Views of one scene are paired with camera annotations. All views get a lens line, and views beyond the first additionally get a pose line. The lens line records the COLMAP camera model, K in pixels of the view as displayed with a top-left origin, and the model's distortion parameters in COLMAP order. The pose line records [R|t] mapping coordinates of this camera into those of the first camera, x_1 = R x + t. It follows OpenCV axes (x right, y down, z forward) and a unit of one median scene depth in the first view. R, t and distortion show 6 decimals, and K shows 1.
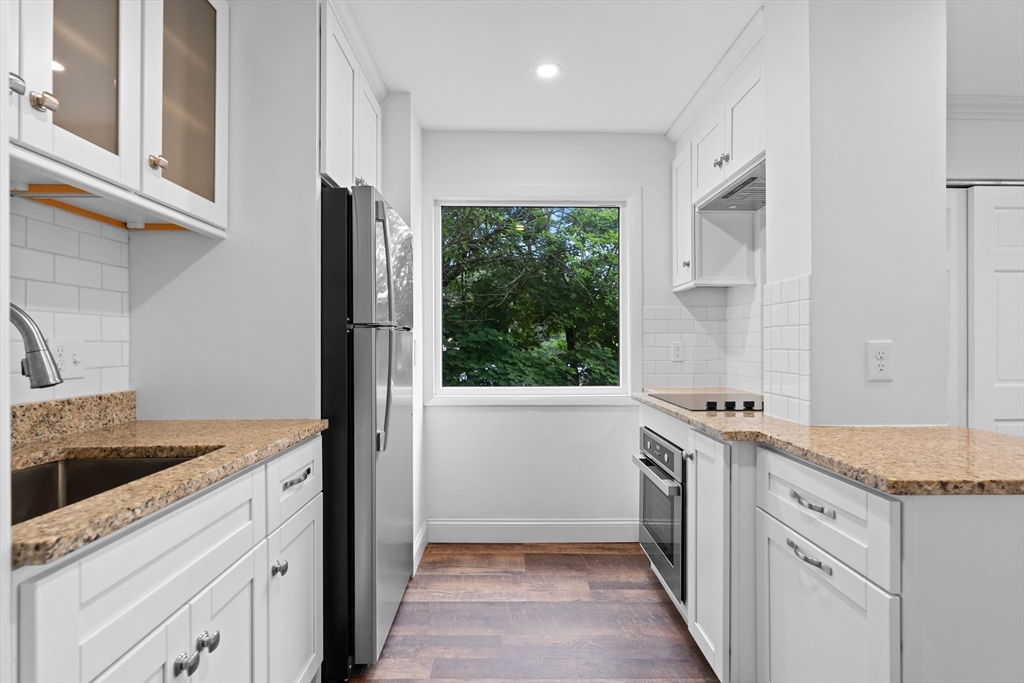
lens RADIAL K [[488.5, 0, 515.4], [0, 488.5, 340.8], [0, 0, 1]] dist [-0.005221, -0.000505]
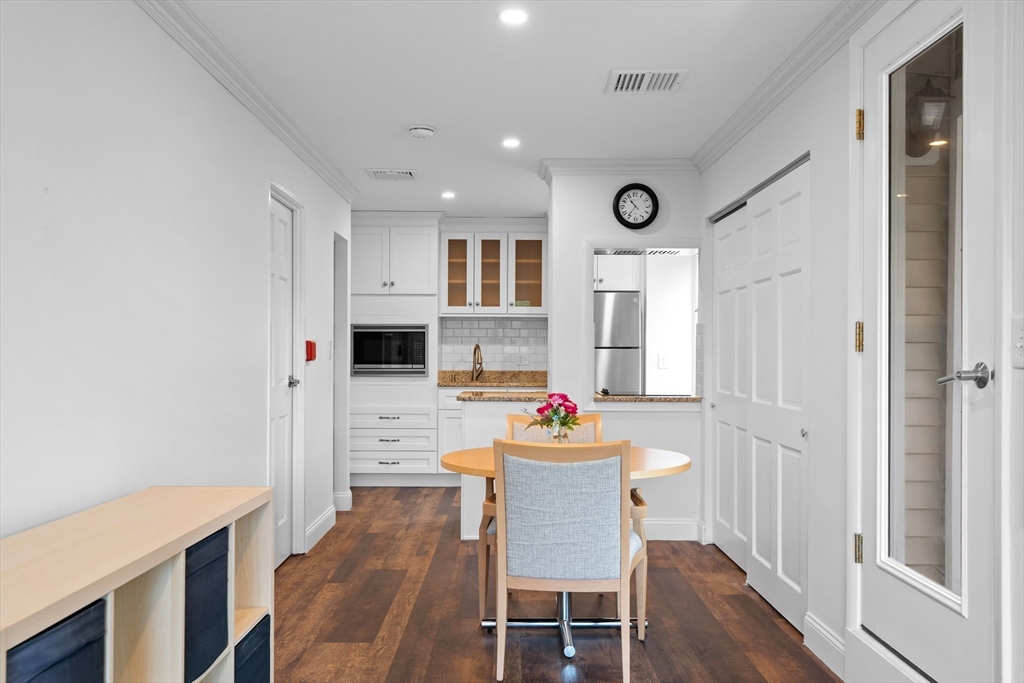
lens RADIAL K [[841.9, 0, 508.4], [0, 841.9, 357.7], [0, 0, 1]] dist [-0.024263, -0.008723]
pose [[-0.019069, 0.004742, -0.999807, 3.226205], [-0.000810, 0.999988, 0.004758, -0.001440], [0.999818, 0.000901, -0.019065, 0.647958]]
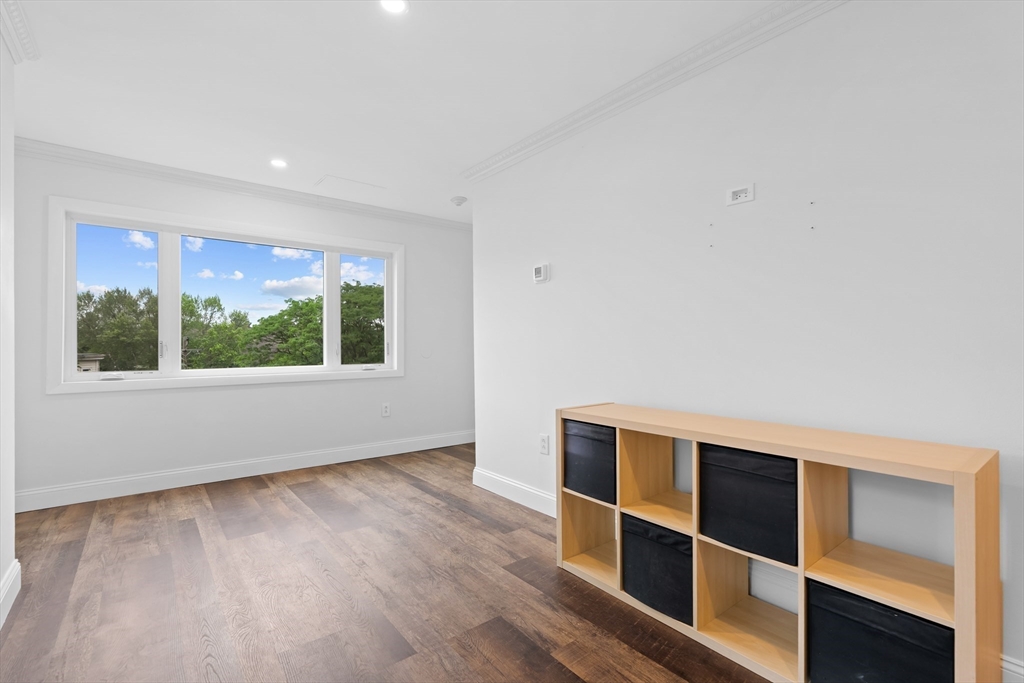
lens RADIAL K [[465.9, 0, 512.0], [0, 465.9, 342.0], [0, 0, 1]] dist [-0.005060, 0.000710]
pose [[-0.601438, 0.014190, 0.798793, 1.839189], [0.006174, 0.999895, -0.013114, 0.055007], [-0.798896, -0.002956, -0.601462, 1.005882]]
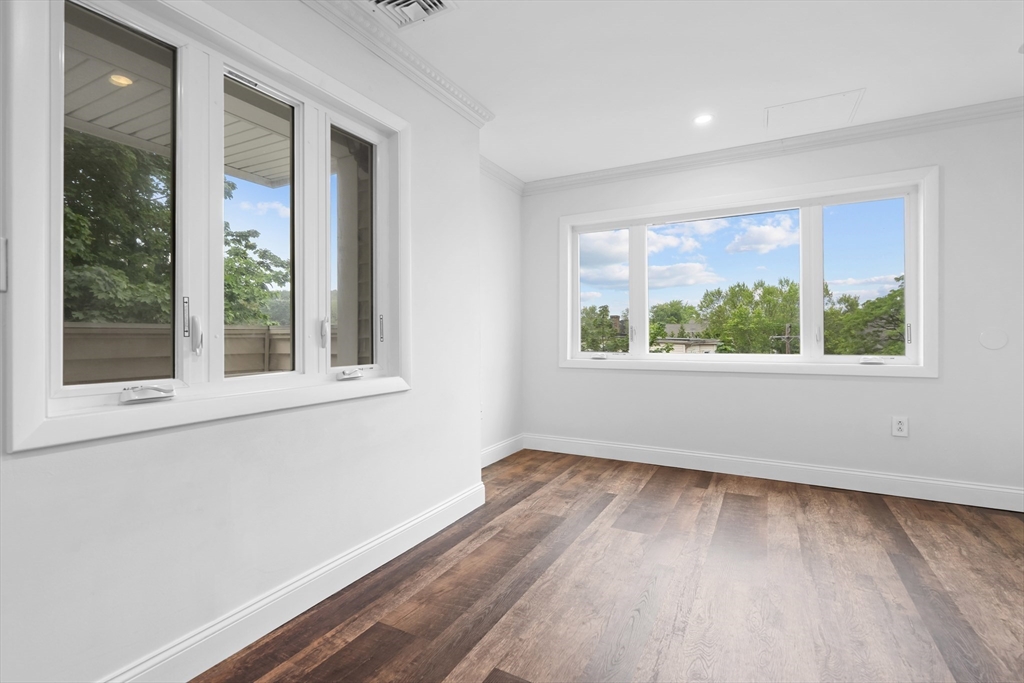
lens RADIAL K [[465.9, 0, 515.6], [0, 465.9, 335.4], [0, 0, 1]] dist [-0.005060, 0.000710]
pose [[0.498638, 0.002653, 0.866806, 2.110602], [-0.000144, 0.999996, -0.002978, 0.064590], [-0.866810, 0.001361, 0.498636, 0.477283]]
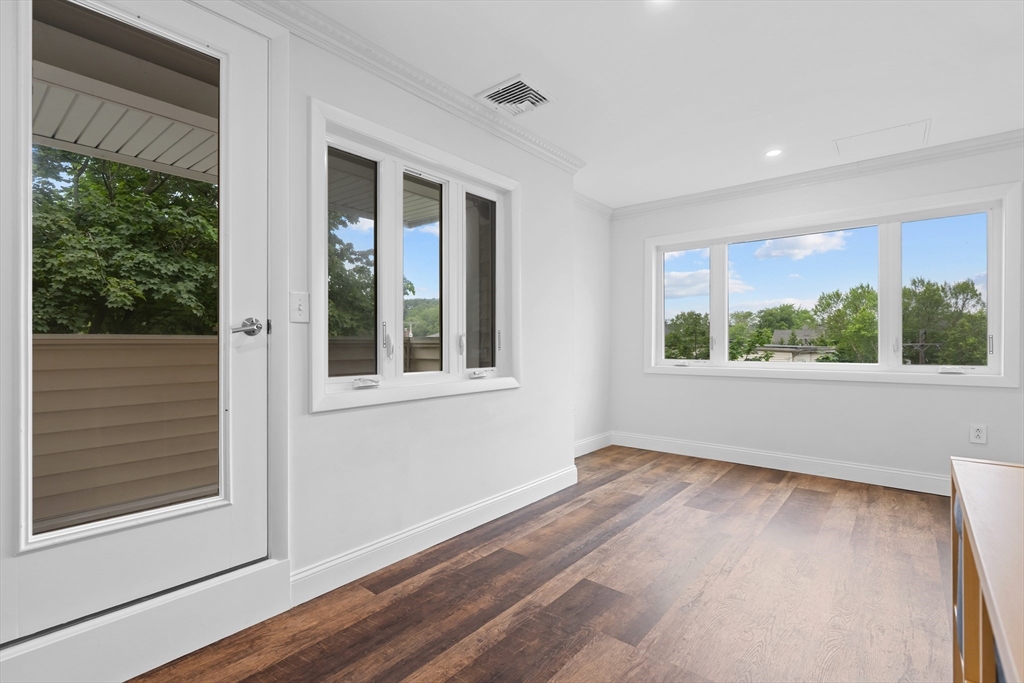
lens RADIAL K [[465.9, 0, 517.6], [0, 465.9, 345.2], [0, 0, 1]] dist [-0.005060, 0.000710]
pose [[0.656541, -0.001910, 0.754288, 1.850026], [-0.002502, 0.999986, 0.004711, 0.053009], [-0.754286, -0.004980, 0.656527, 0.303737]]
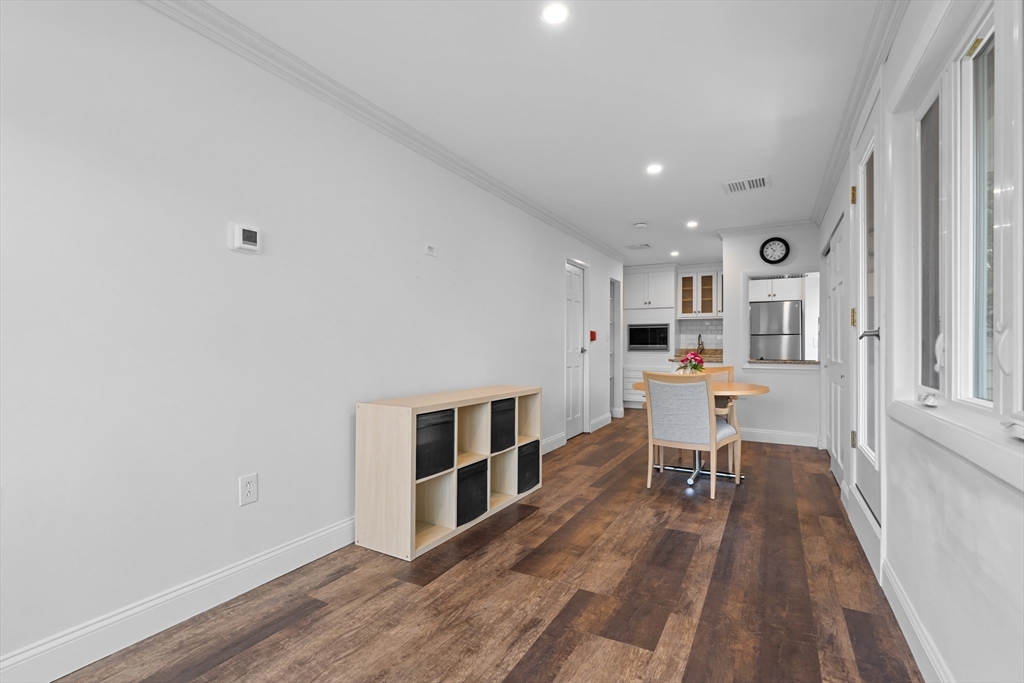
lens RADIAL K [[465.9, 0, 513.7], [0, 465.9, 348.5], [0, 0, 1]] dist [-0.005060, 0.000710]
pose [[-0.505373, 0.005091, -0.862886, 3.476945], [0.001490, 0.999986, 0.005027, 0.051398], [0.862899, 0.001255, -0.505374, 1.038953]]
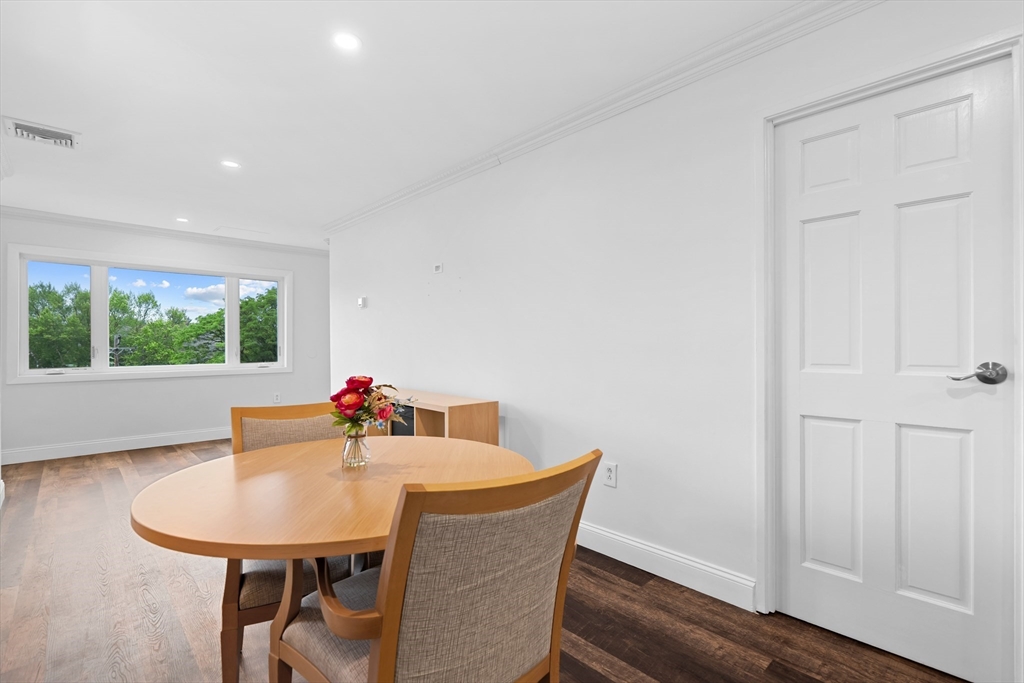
lens RADIAL K [[465.9, 0, 509.8], [0, 465.9, 344.2], [0, 0, 1]] dist [-0.005060, 0.000710]
pose [[-0.669814, 0.006071, 0.742504, 0.858296], [0.004574, 0.999981, -0.004050, 0.031514], [-0.742515, 0.000684, -0.669829, 1.016083]]
